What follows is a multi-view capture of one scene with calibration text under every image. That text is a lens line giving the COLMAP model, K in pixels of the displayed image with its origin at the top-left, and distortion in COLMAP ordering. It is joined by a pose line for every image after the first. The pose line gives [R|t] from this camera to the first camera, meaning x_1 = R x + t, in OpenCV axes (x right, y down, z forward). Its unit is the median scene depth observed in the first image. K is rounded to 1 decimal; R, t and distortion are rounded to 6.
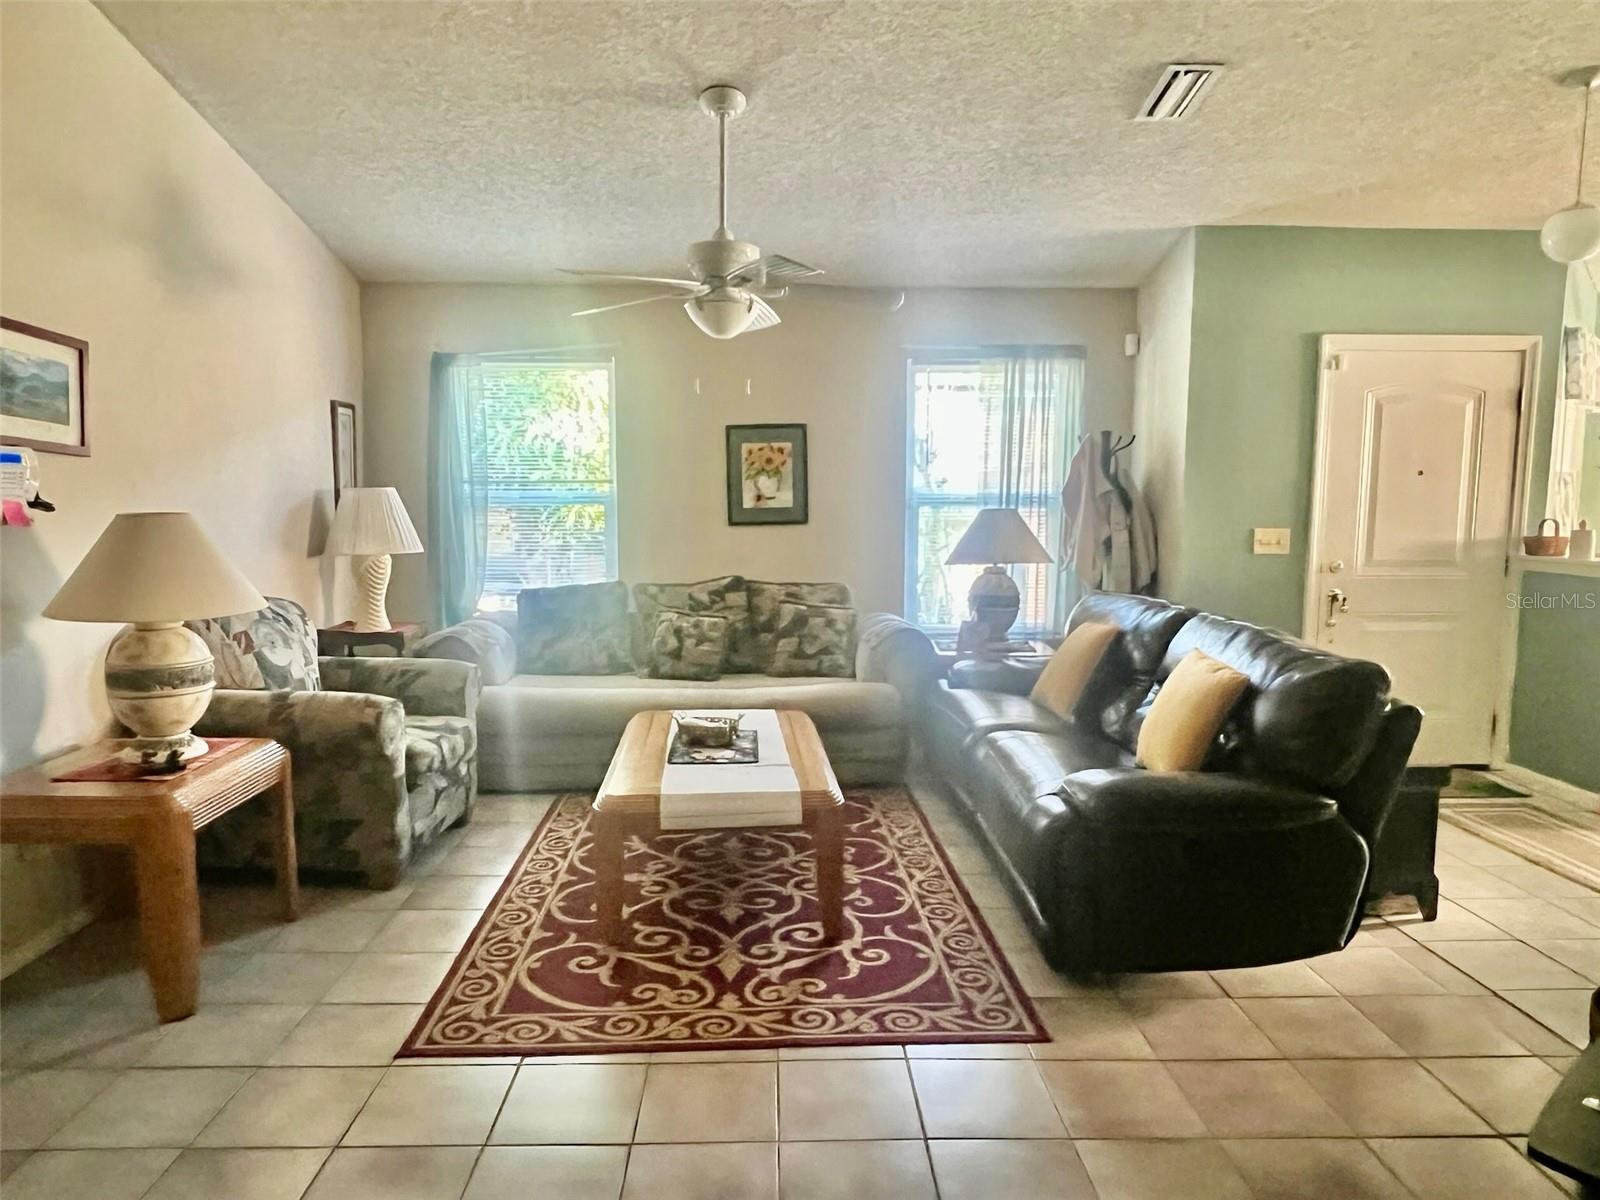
lens RADIAL K [[1034.6, 0, 800.0], [0, 1034.6, 600.0], [0, 0, 1]] dist [-0.001149, -0.000670]
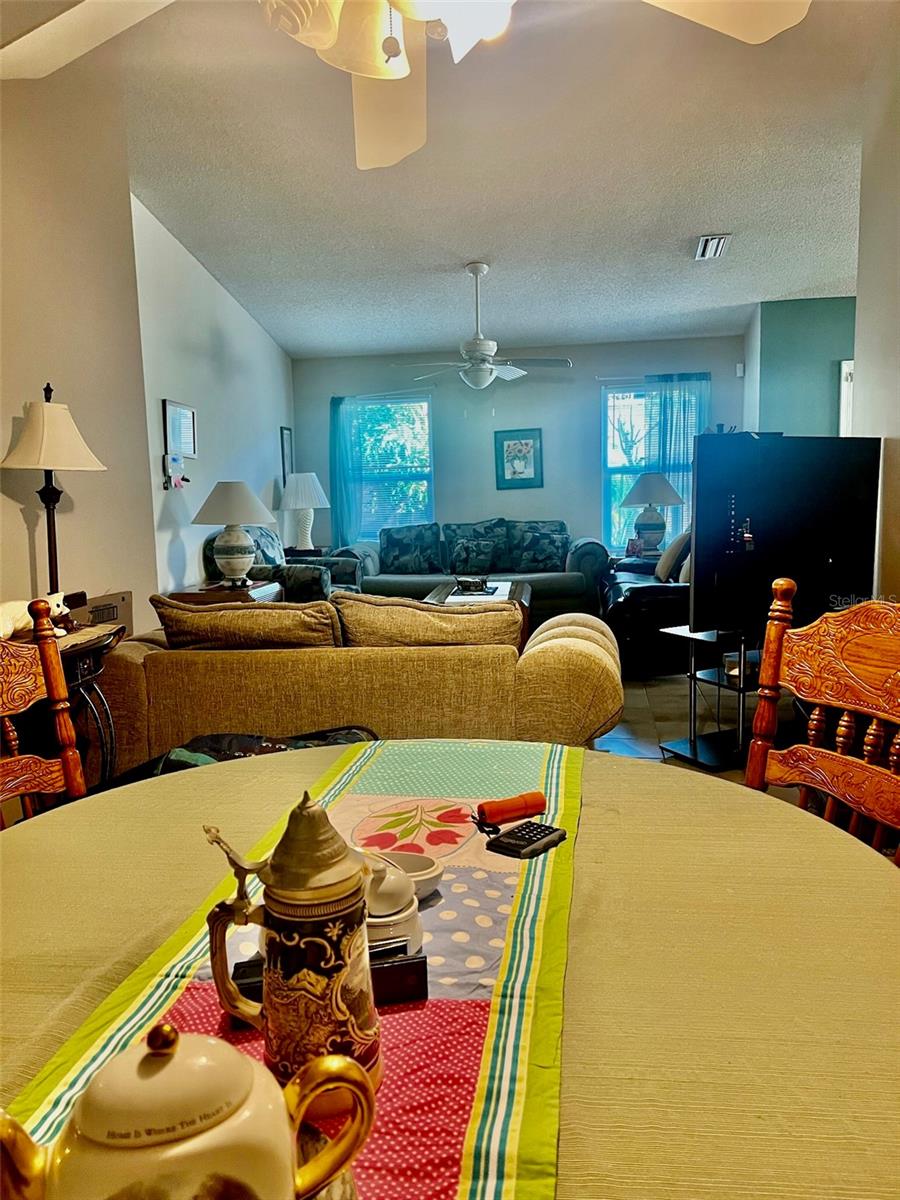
lens RADIAL K [[917.2, 0, 450.0], [0, 917.2, 600.0], [0, 0, 1]] dist [0.156958, -0.527273]
pose [[0.983067, -0.009484, -0.182999, 0.152195], [0.013330, 0.999715, 0.019799, 0.092371], [0.182759, -0.021903, 0.982914, -0.603785]]
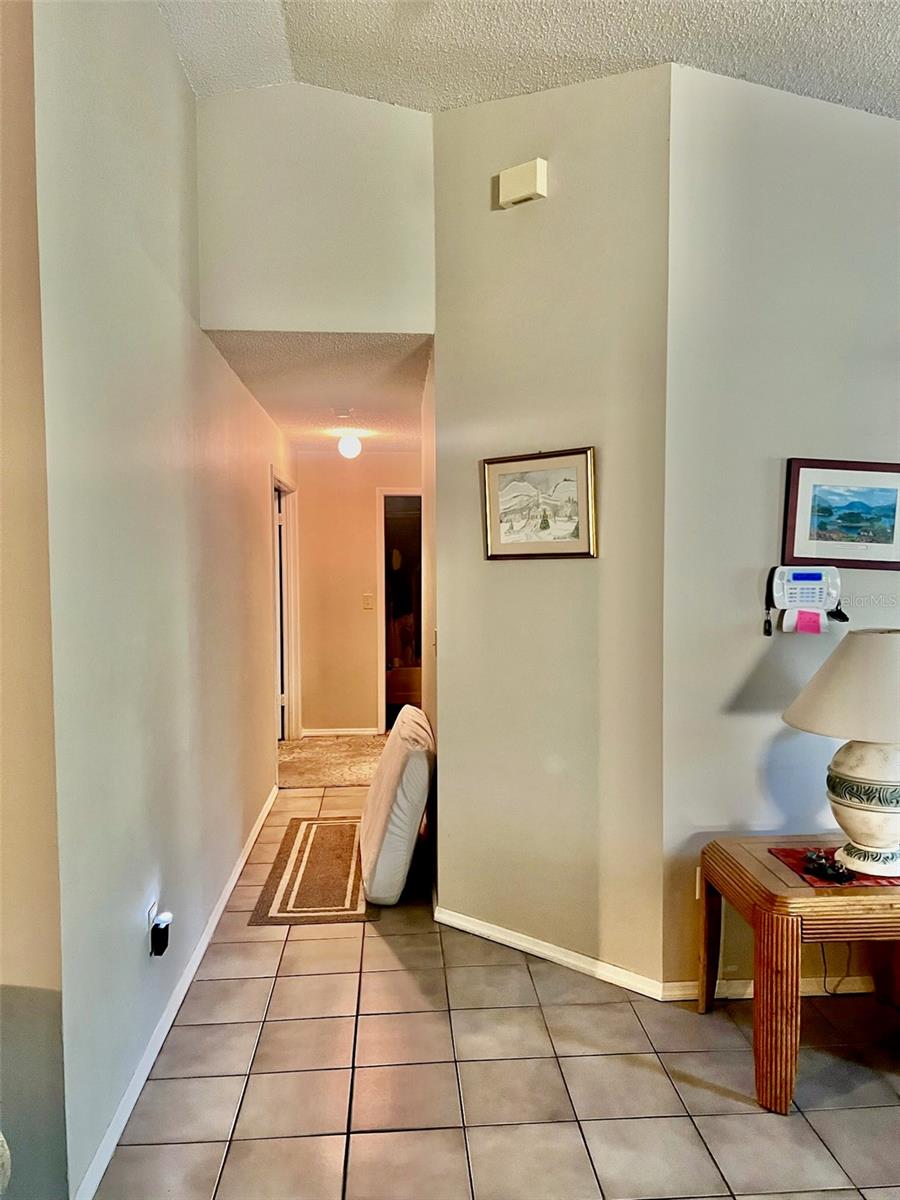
lens RADIAL K [[892.1, 0, 450.0], [0, 892.1, 600.0], [0, 0, 1]] dist [0.071598, -0.073667]
pose [[0.037437, 0.041343, -0.998443, 0.160272], [-0.095937, 0.994677, 0.037590, -0.064934], [0.994683, 0.094381, 0.041204, 0.322516]]
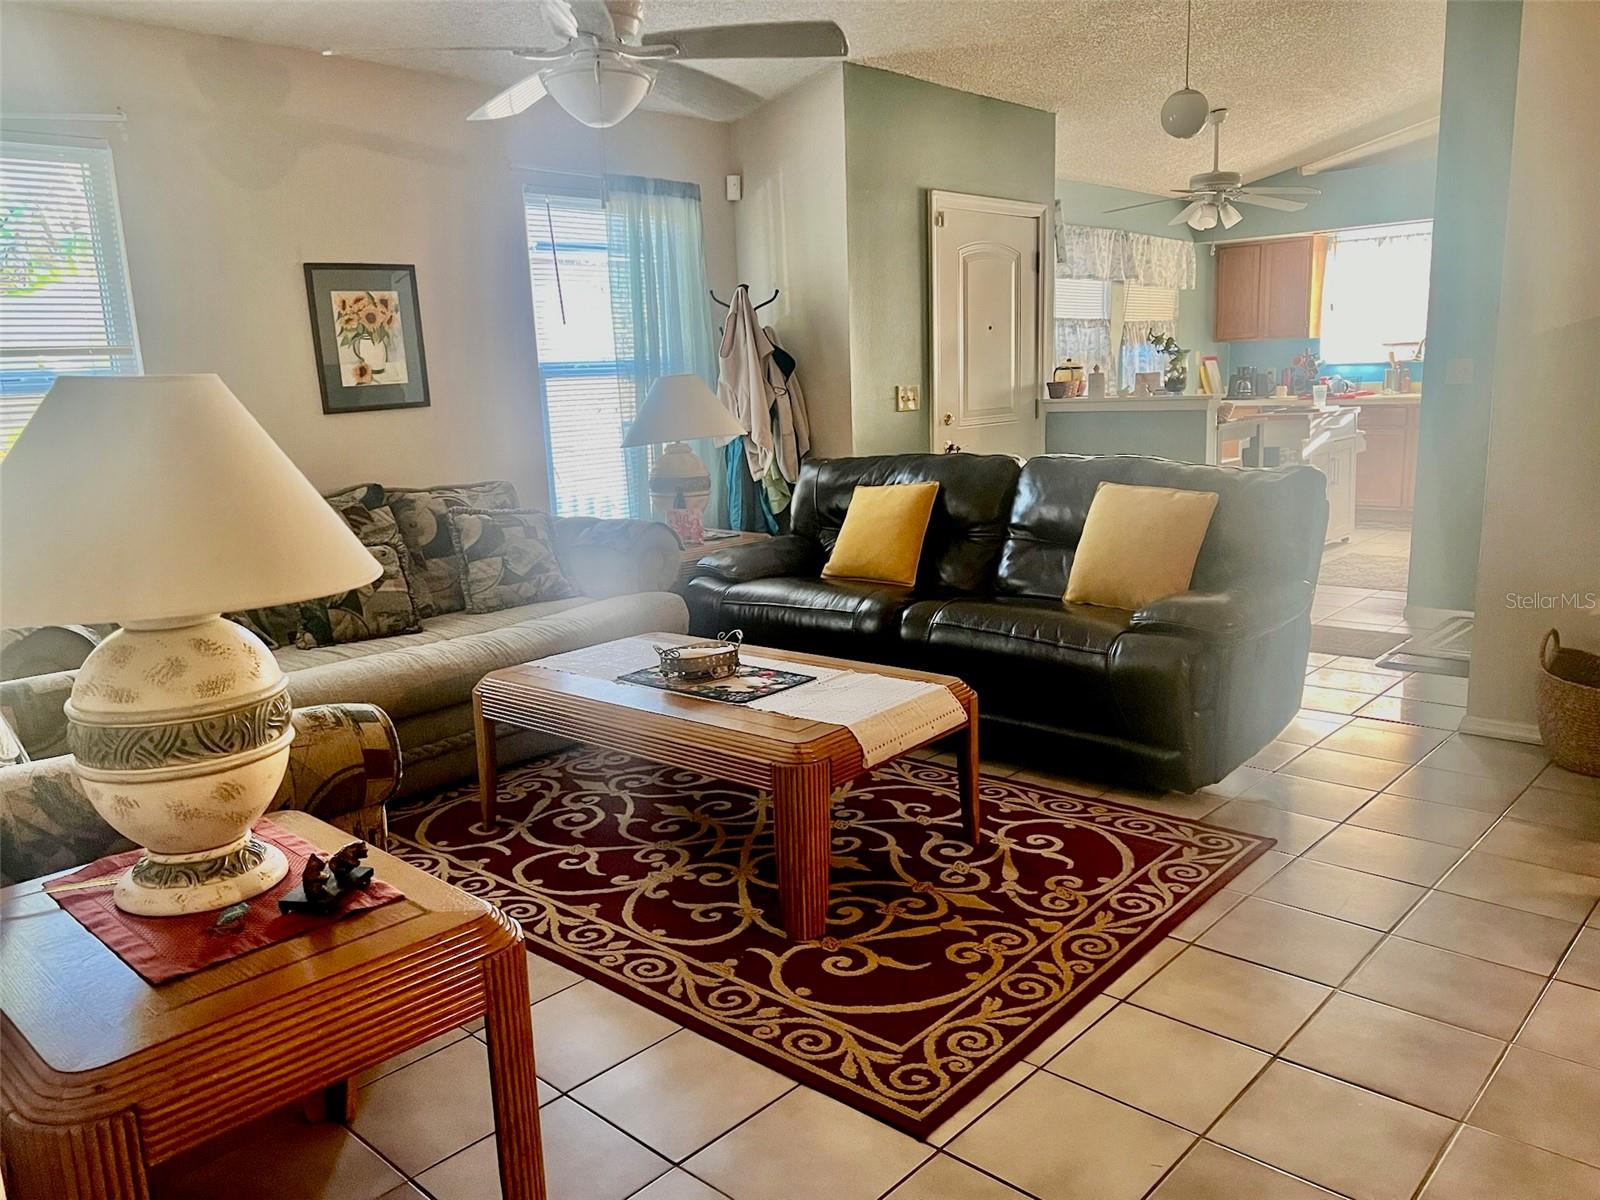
lens RADIAL K [[1189.5, 0, 800.0], [0, 1189.5, 600.0], [0, 0, 1]] dist [0.071598, -0.073667]
pose [[0.699830, -0.162997, 0.695464, -0.481810], [0.113170, 0.986621, 0.117355, -0.009585], [-0.705287, -0.003423, 0.708913, 0.247609]]
